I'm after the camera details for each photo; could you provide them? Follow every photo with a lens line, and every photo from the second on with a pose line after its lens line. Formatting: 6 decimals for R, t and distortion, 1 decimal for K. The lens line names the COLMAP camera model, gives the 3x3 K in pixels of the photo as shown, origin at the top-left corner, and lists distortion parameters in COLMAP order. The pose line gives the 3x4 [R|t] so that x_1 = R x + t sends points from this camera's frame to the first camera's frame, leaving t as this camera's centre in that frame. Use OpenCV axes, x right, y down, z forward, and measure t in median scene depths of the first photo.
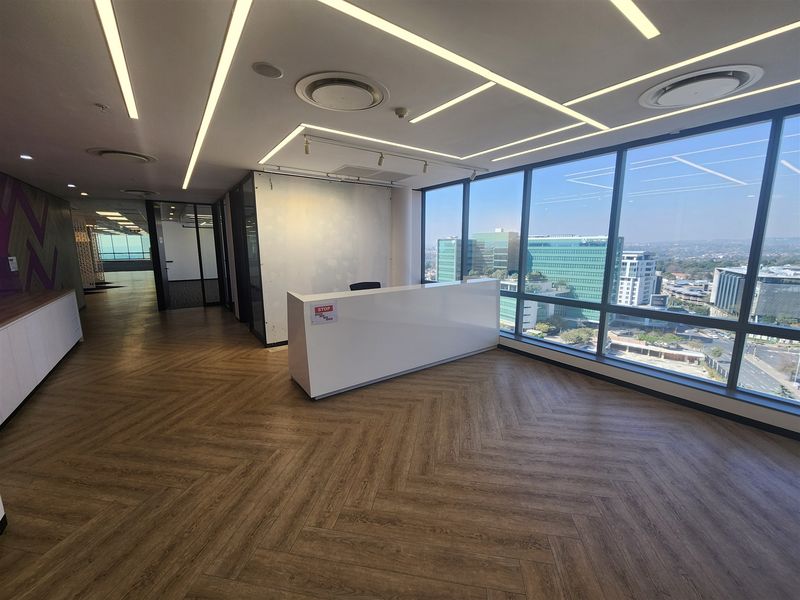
lens RADIAL K [[325.6, 0, 400.4], [0, 325.6, 298.9], [0, 0, 1]] dist [-0.001576, -0.000385]
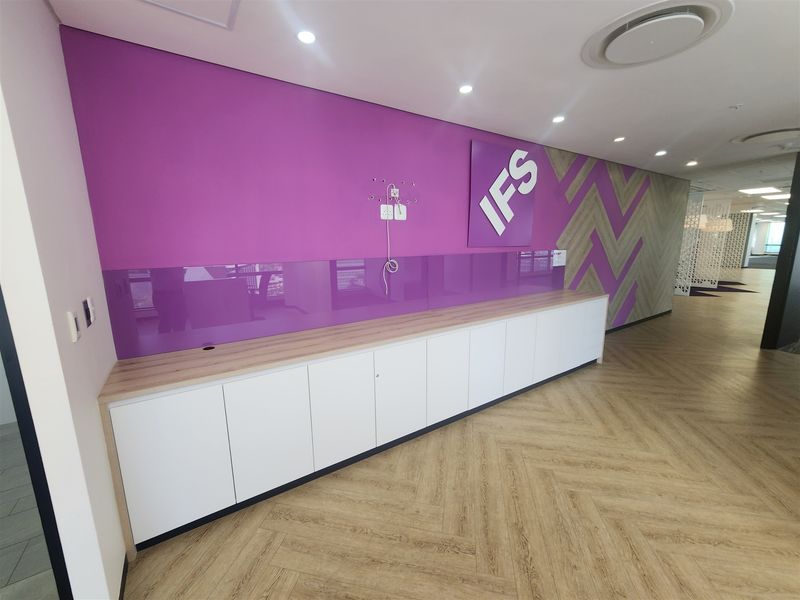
lens RADIAL K [[325.6, 0, 395.0], [0, 325.6, 298.7], [0, 0, 1]] dist [-0.001576, -0.000385]
pose [[-0.043200, 0.176300, -0.983388, -0.232534], [-0.148441, 0.972249, 0.180824, -0.082095], [0.987977, 0.153786, -0.015831, 0.513608]]
